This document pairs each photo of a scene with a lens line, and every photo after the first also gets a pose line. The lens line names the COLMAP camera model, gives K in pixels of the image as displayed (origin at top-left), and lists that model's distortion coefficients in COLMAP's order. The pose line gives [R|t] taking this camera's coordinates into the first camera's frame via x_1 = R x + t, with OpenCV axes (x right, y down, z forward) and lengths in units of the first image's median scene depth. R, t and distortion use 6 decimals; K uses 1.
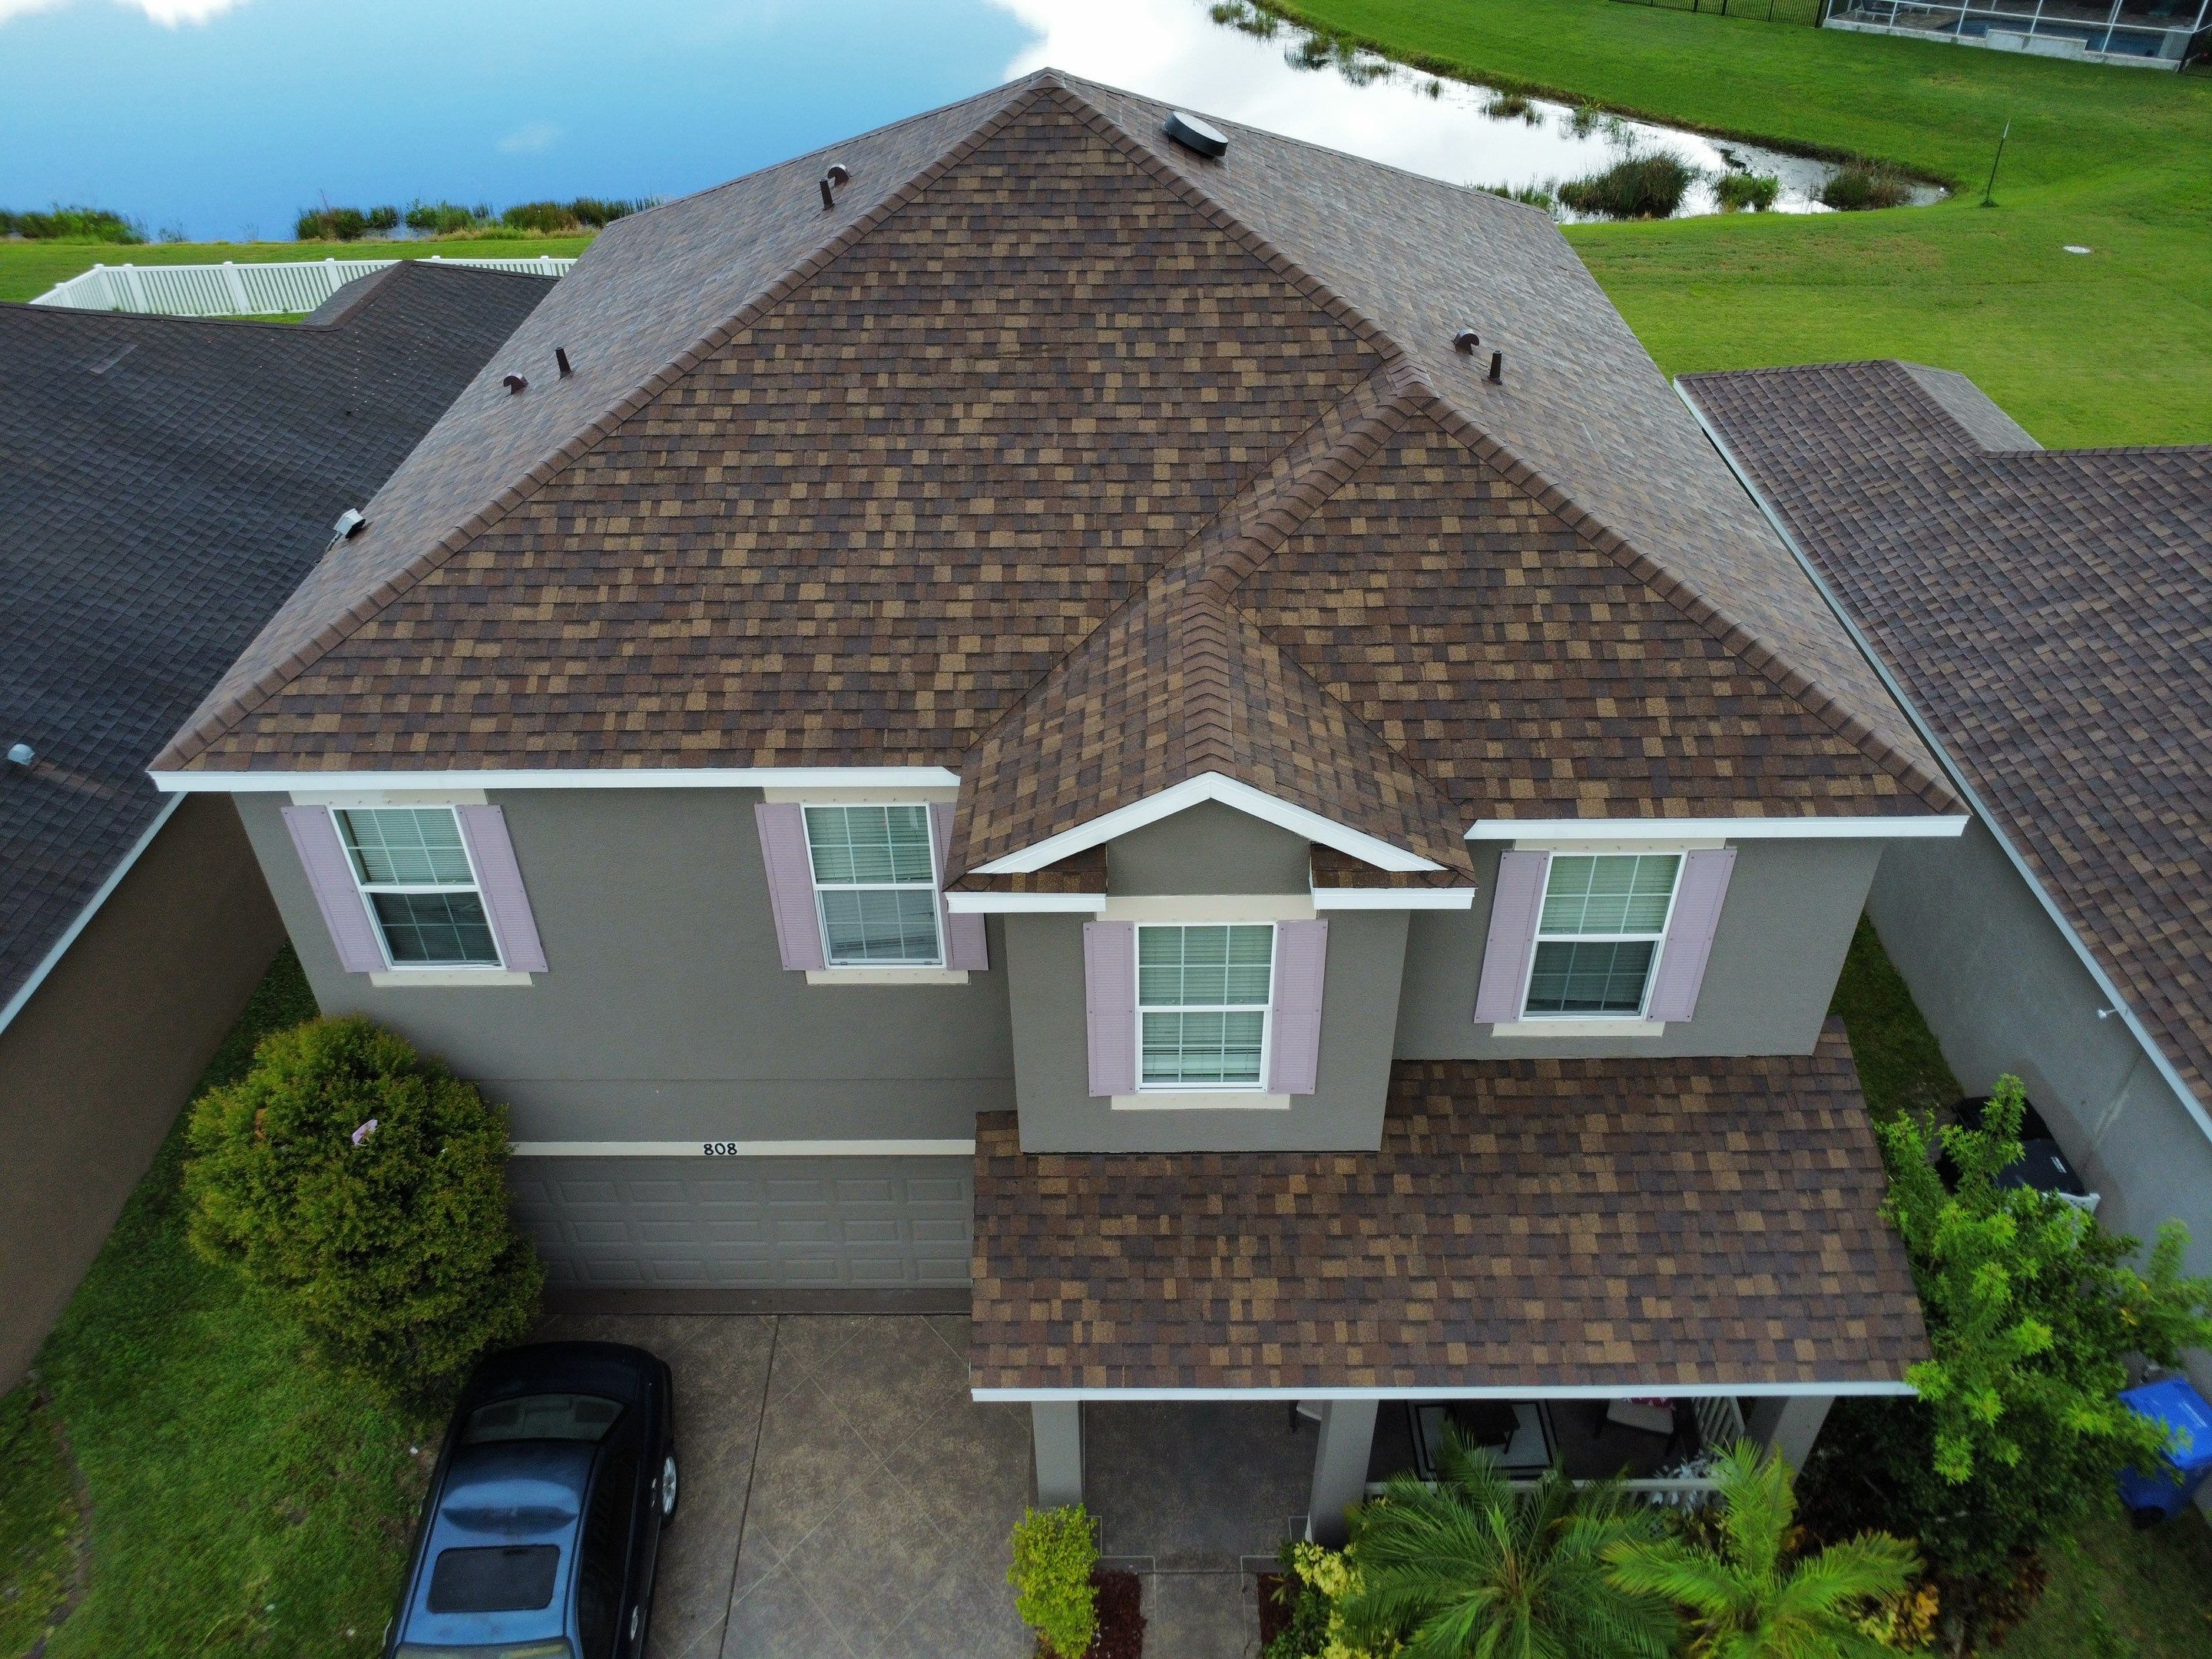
lens RADIAL K [[1608.6, 0, 1109.5], [0, 1608.6, 819.6], [0, 0, 1]] dist [-0.024933, -0.004699]
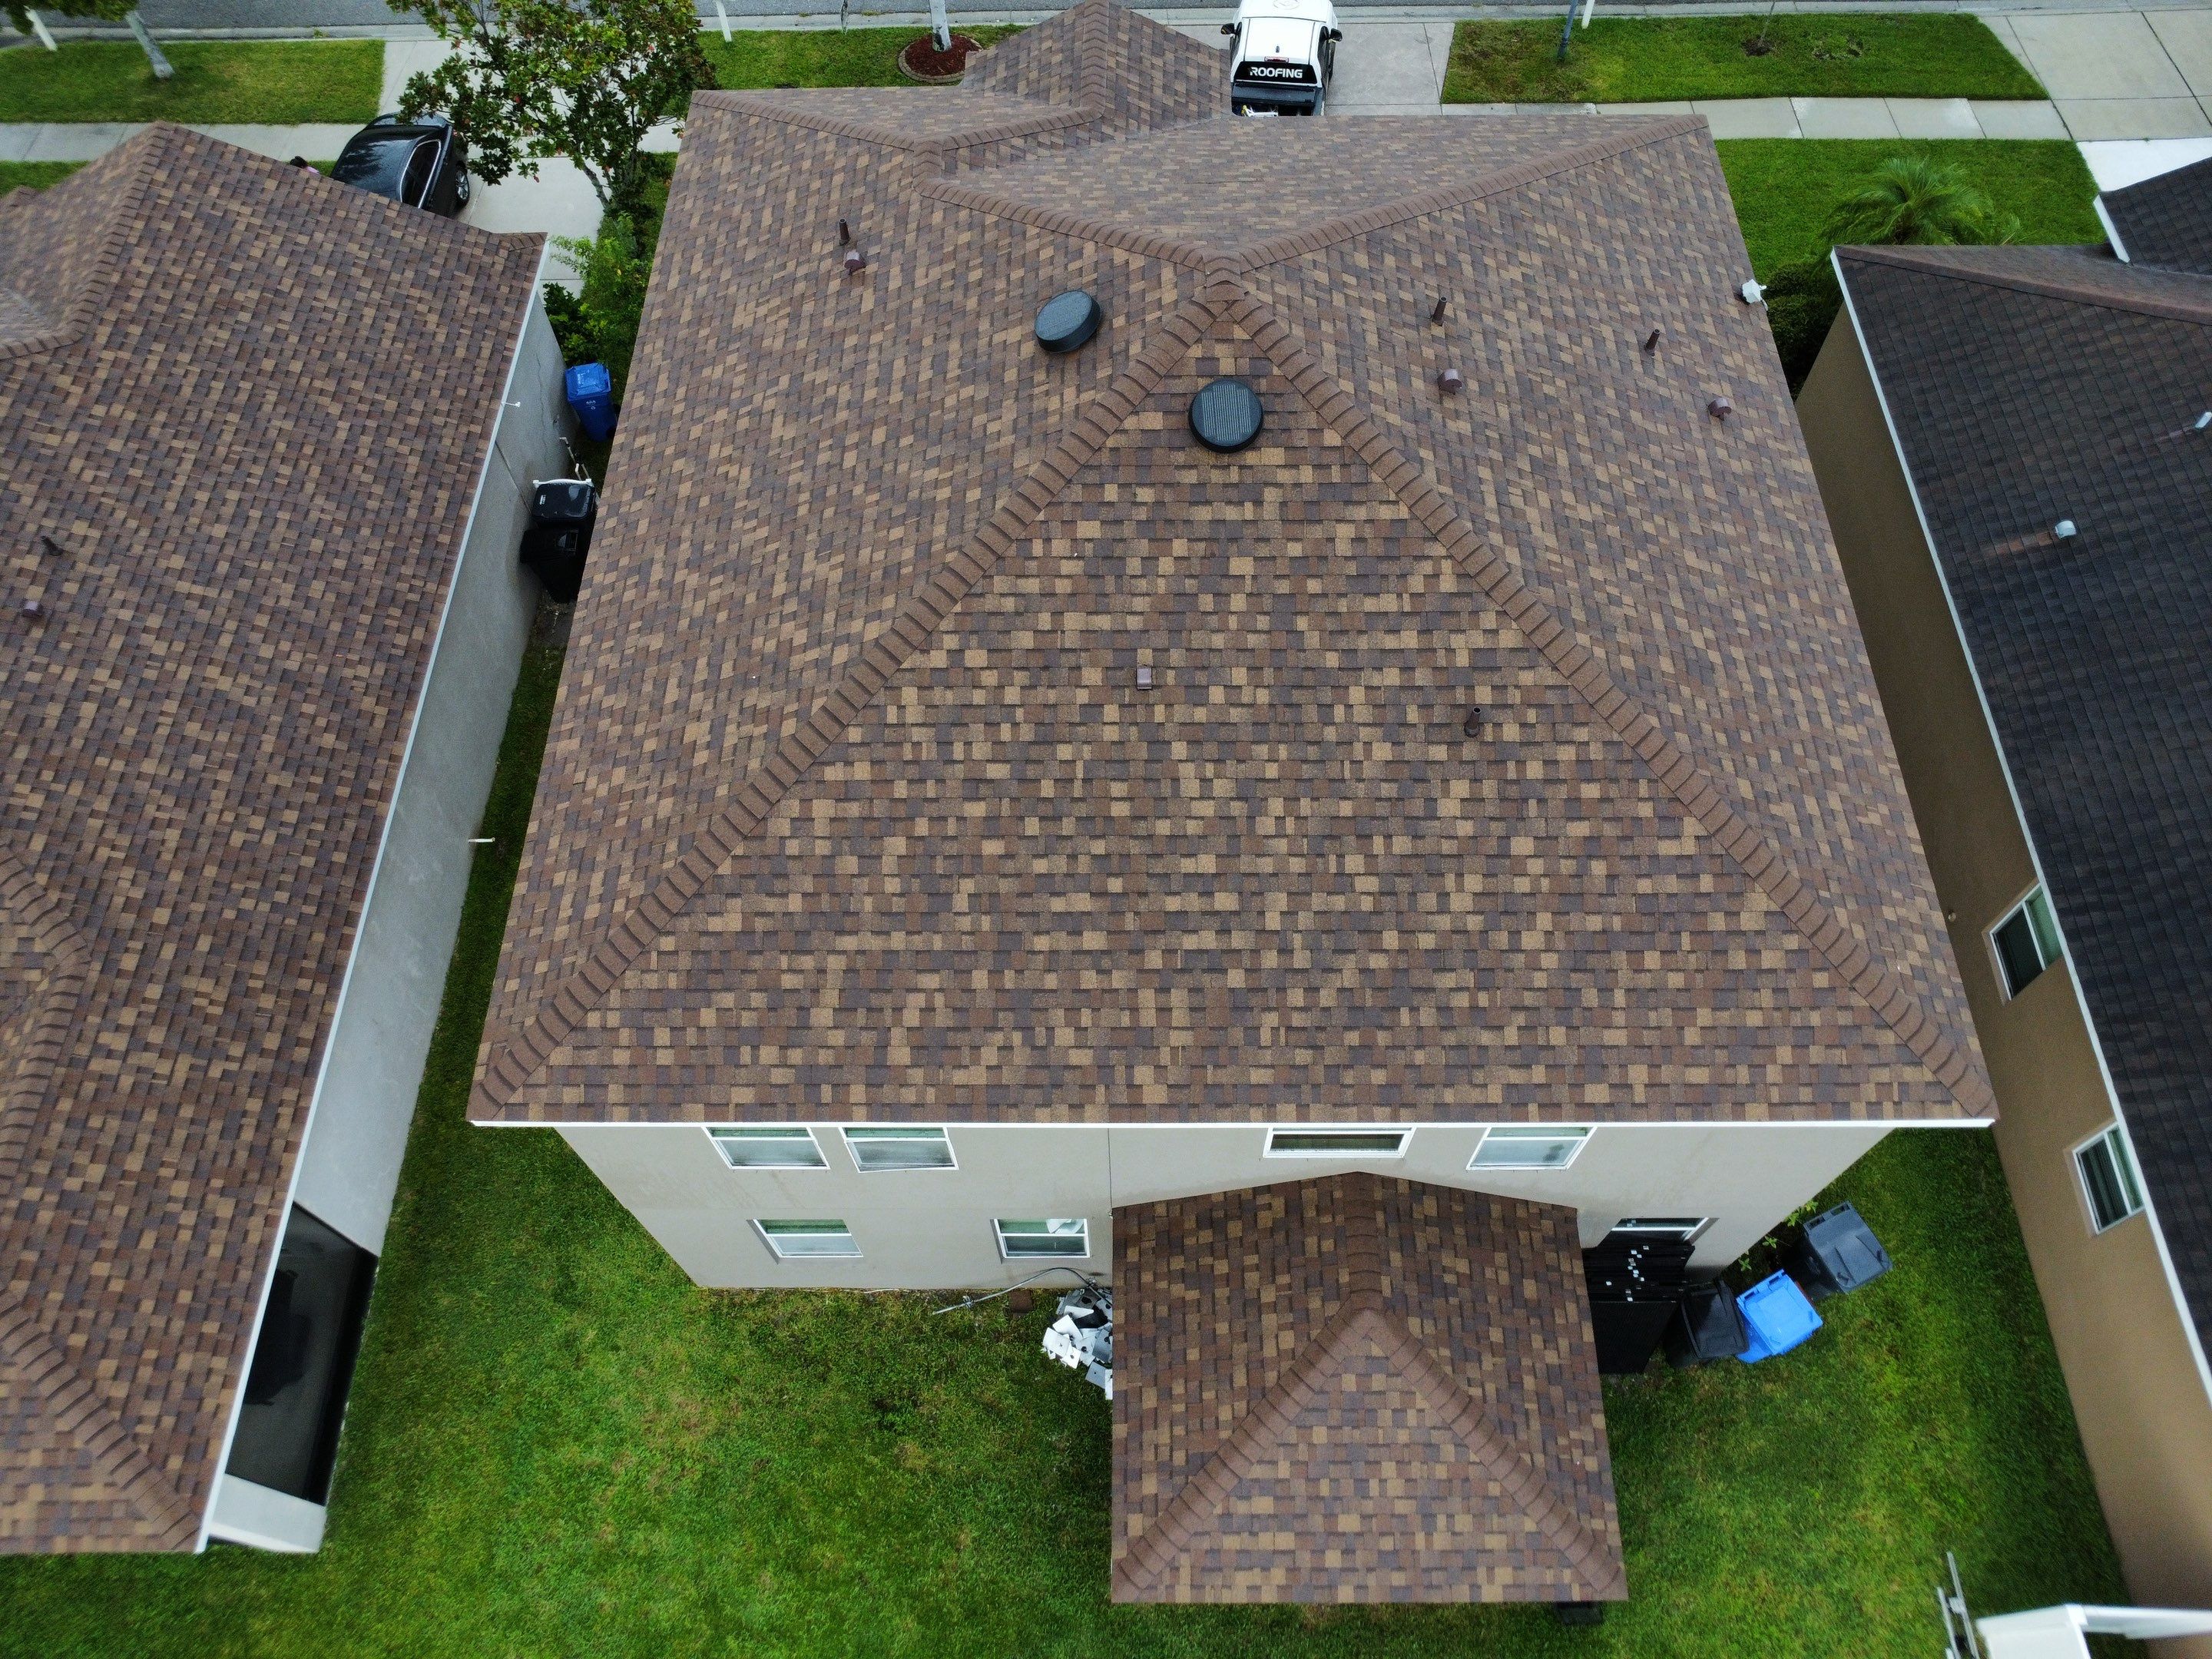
lens RADIAL K [[1608.6, 0, 1100.9], [0, 1608.6, 818.2], [0, 0, 1]] dist [-0.024933, -0.004699]
pose [[-0.999535, 0.015291, 0.026371, 0.015591], [0.024584, -0.107142, 0.993940, -1.693119], [0.018023, 0.994126, 0.106716, 1.430237]]
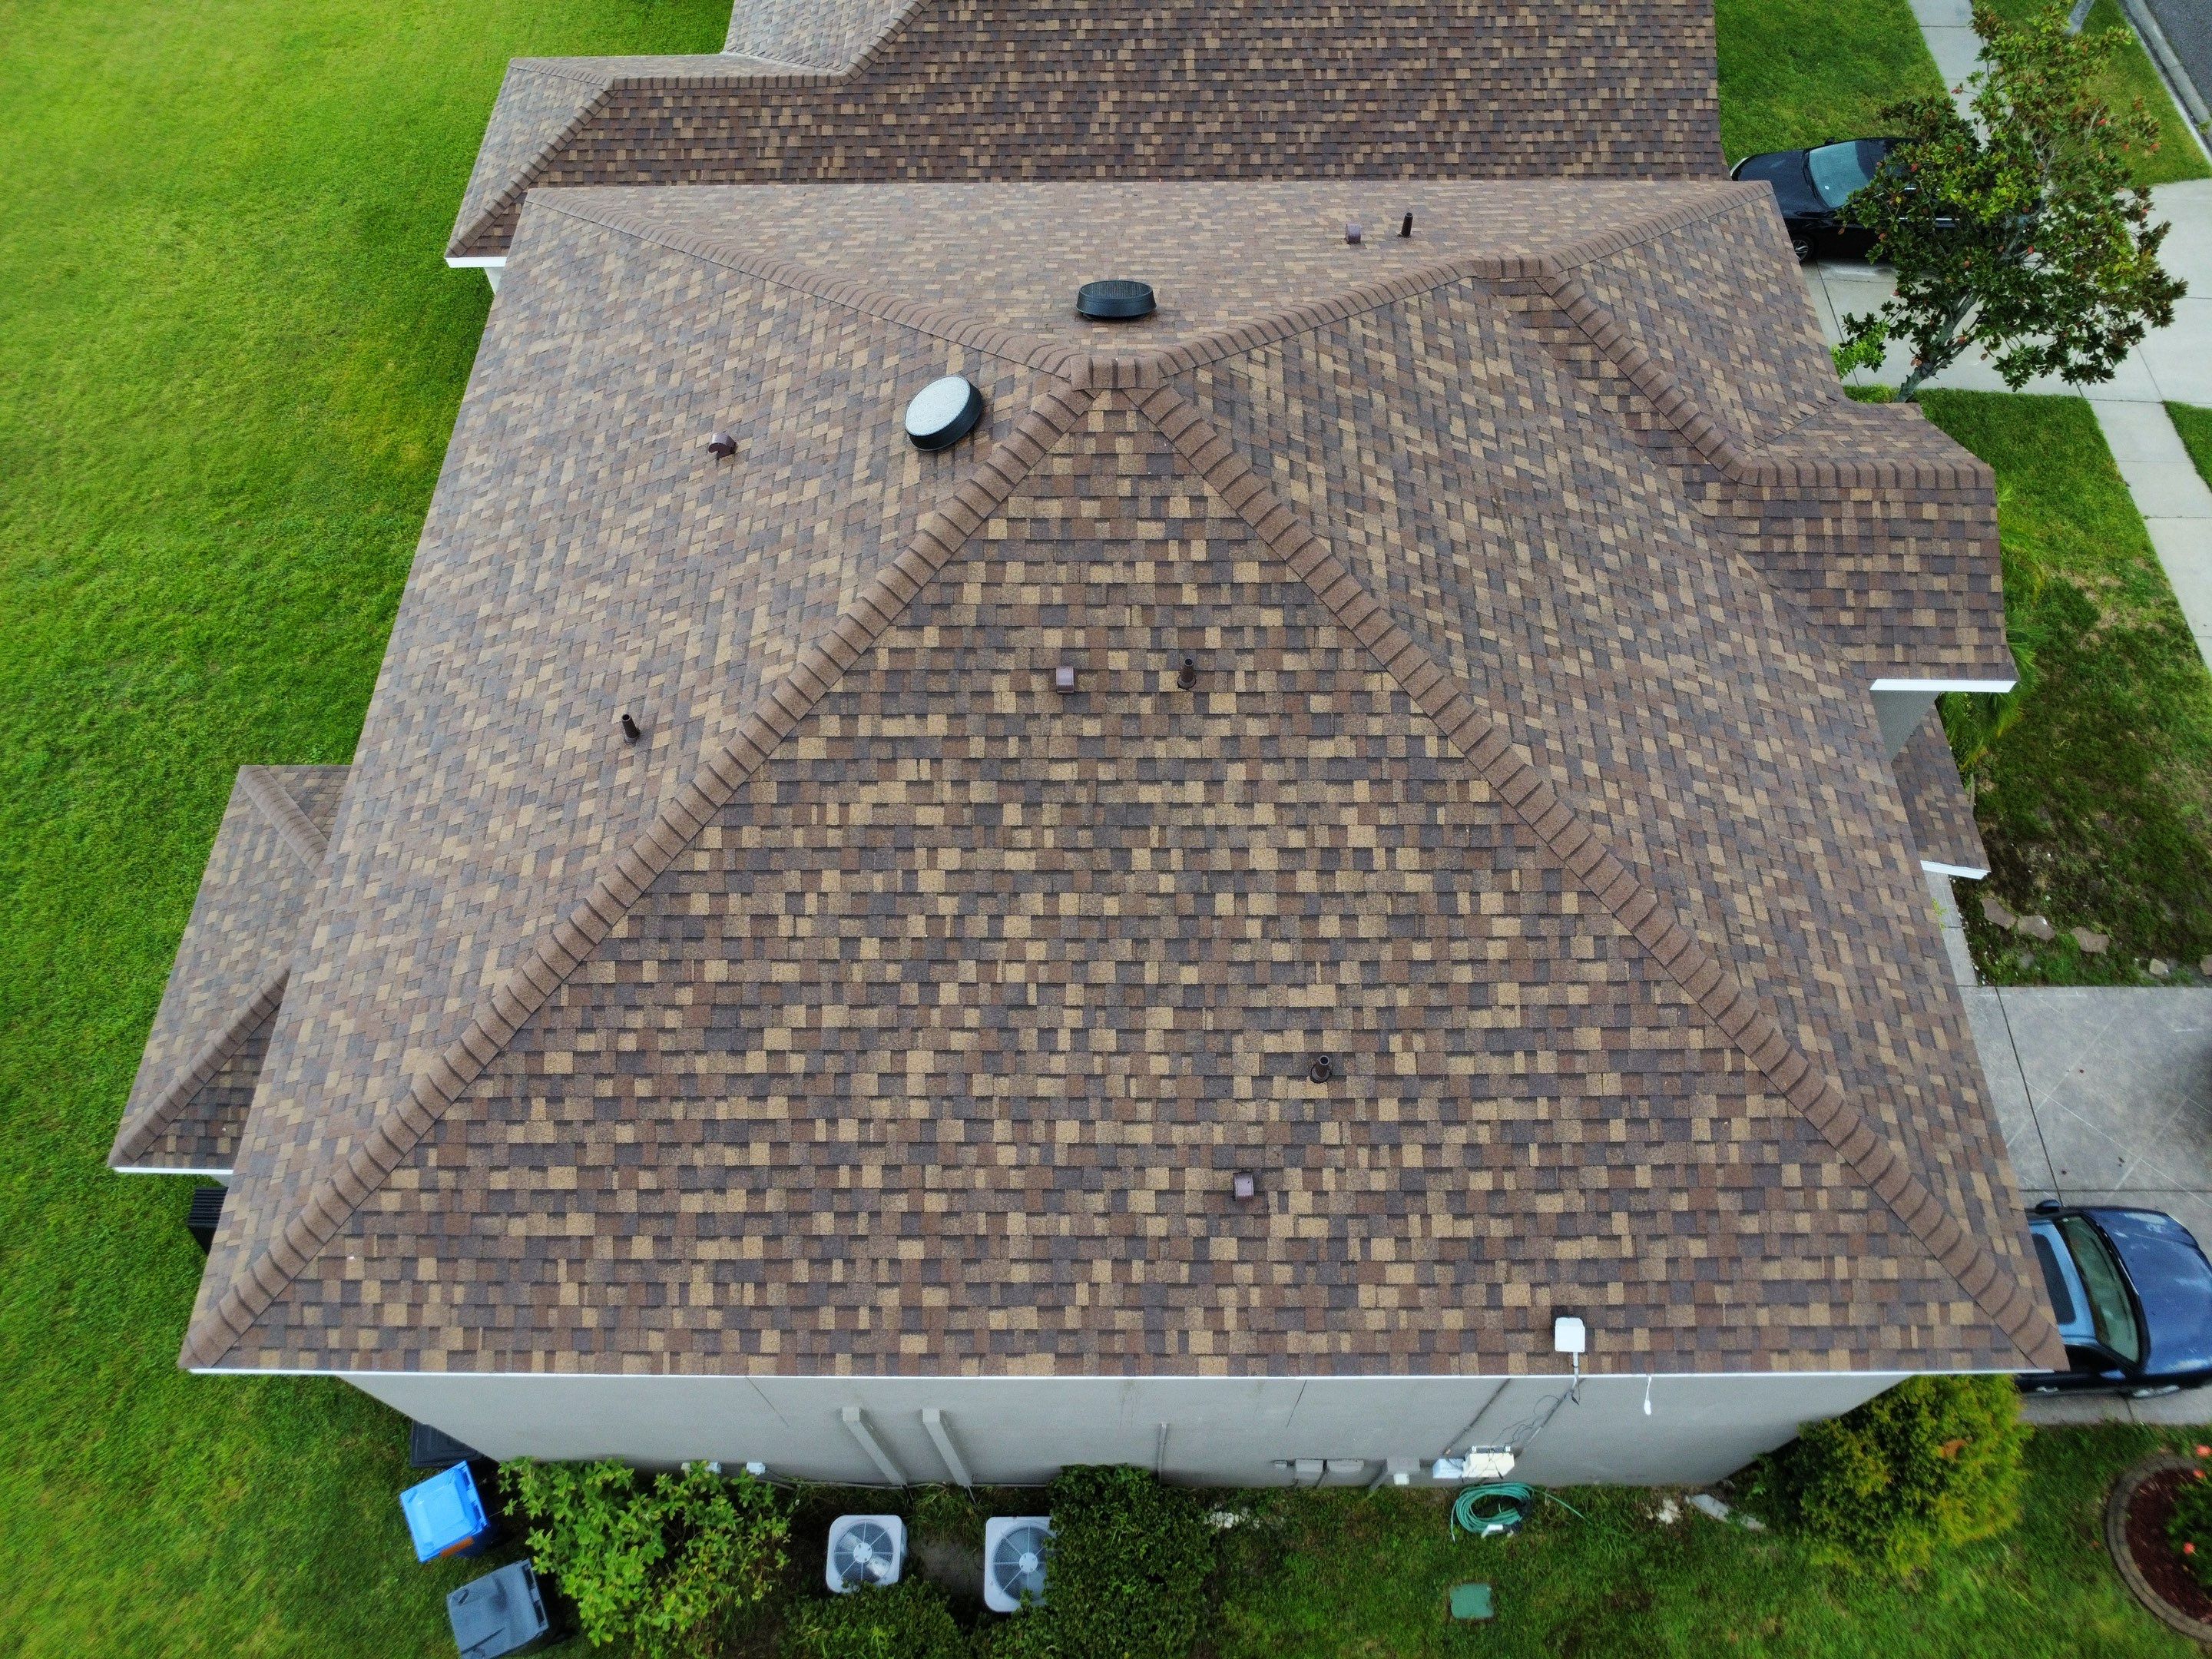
lens RADIAL K [[1608.6, 0, 1111.1], [0, 1608.6, 816.4], [0, 0, 1]] dist [-0.024933, -0.004699]
pose [[-0.003852, -0.842174, 0.539192, -0.765938], [0.608597, 0.425865, 0.669514, -1.060074], [-0.793470, 0.330729, 0.510904, 0.786091]]
